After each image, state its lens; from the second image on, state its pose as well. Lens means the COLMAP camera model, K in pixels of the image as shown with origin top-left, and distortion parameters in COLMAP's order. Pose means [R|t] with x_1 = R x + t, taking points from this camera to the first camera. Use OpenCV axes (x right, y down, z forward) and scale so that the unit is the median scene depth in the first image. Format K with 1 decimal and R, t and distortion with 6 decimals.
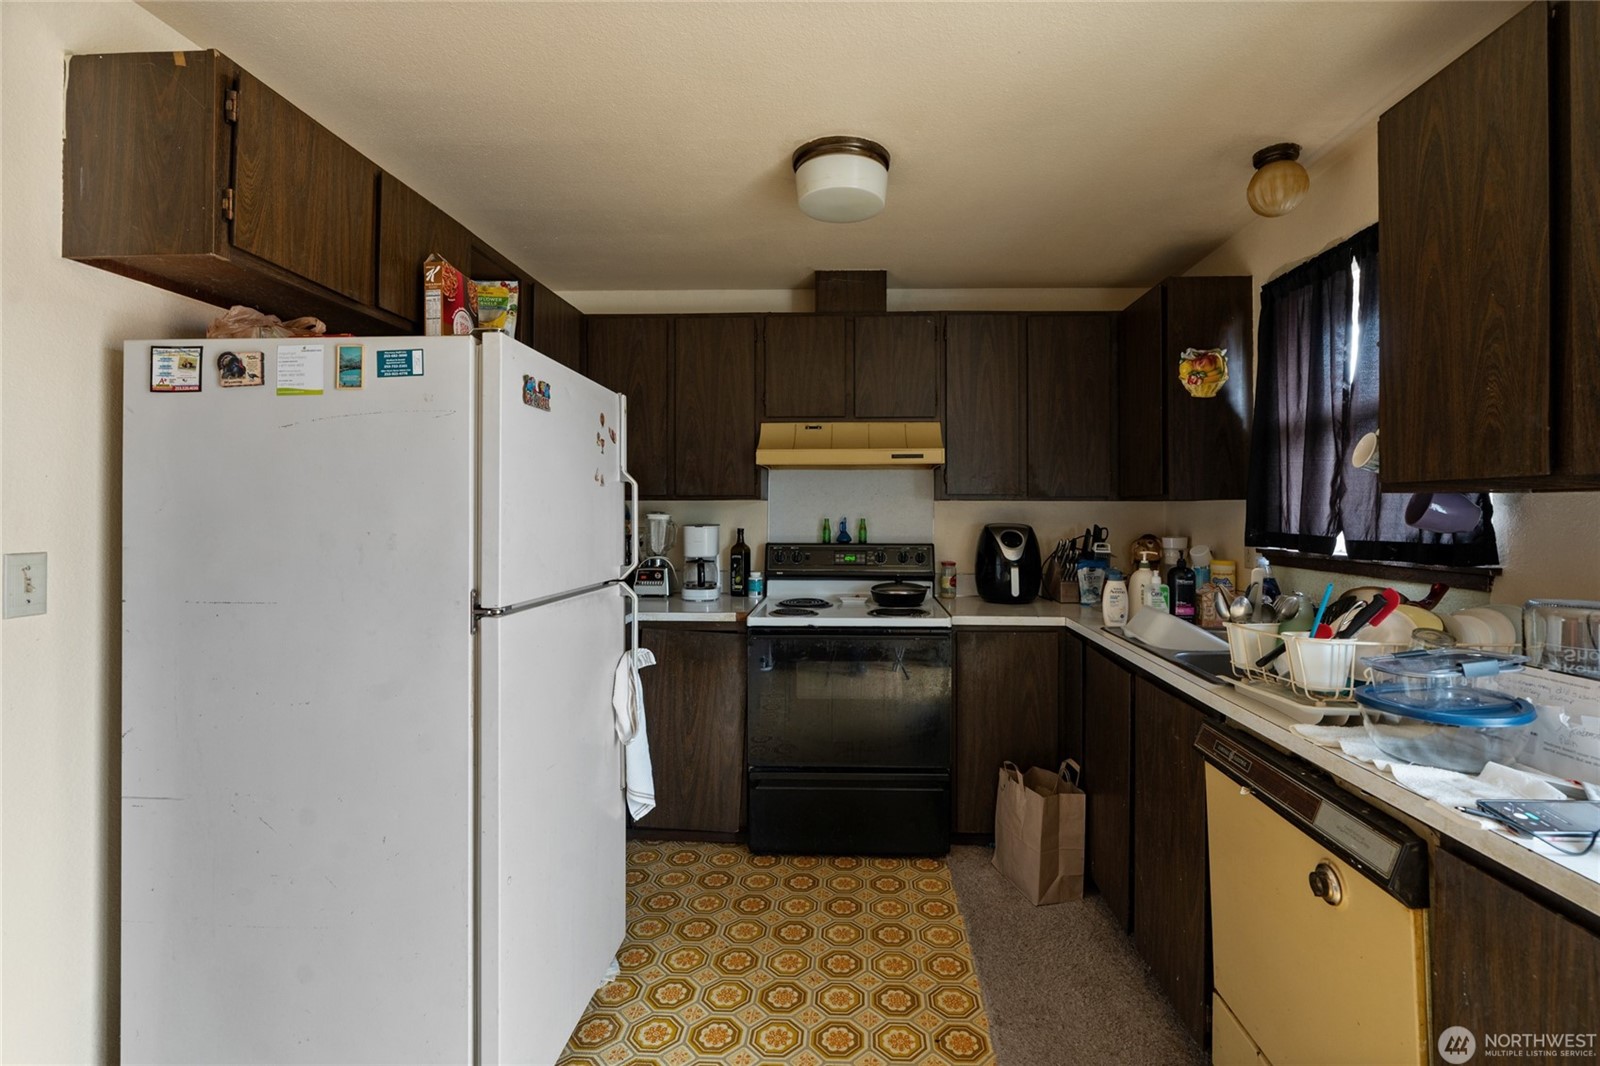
lens RADIAL K [[745.3, 0, 833.0], [0, 745.3, 505.1], [0, 0, 1]] dist [-0.004286, 0.001676]
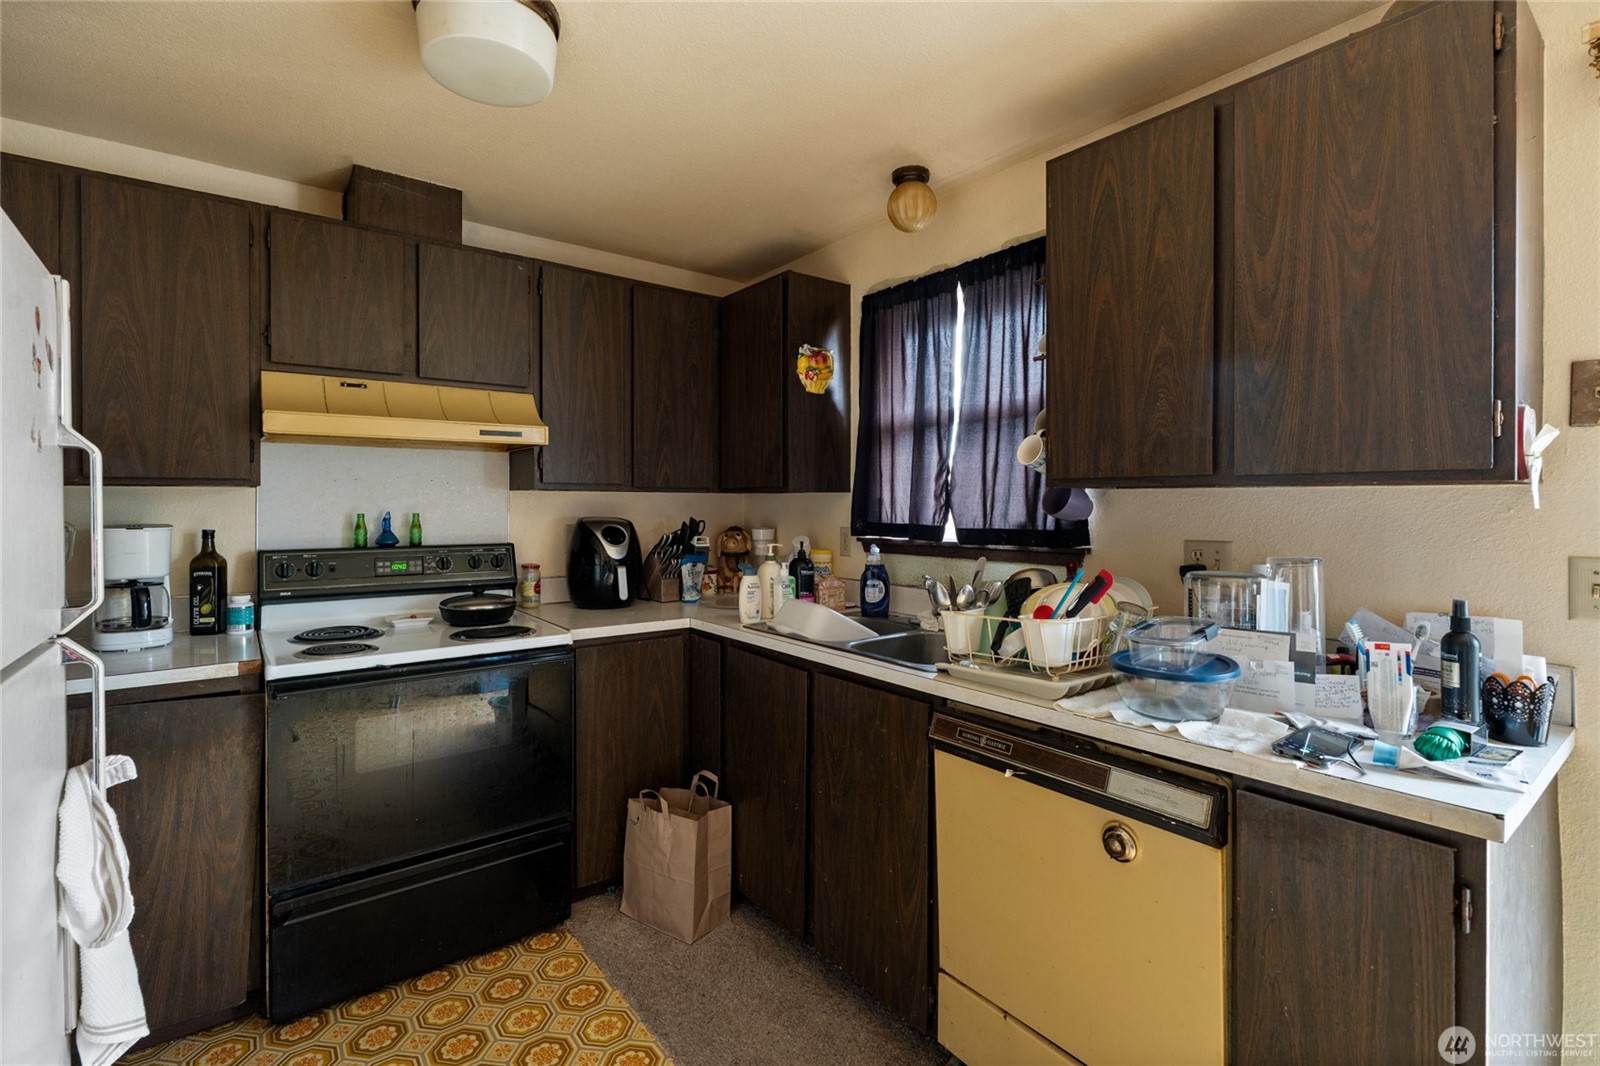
lens RADIAL K [[745.3, 0, 833.0], [0, 745.3, 505.1], [0, 0, 1]] dist [-0.004286, 0.001676]
pose [[0.763802, -0.001829, 0.645448, -0.160245], [-0.005019, 0.999949, 0.008773, 0.001671], [-0.645431, -0.009941, 0.763754, 0.195363]]
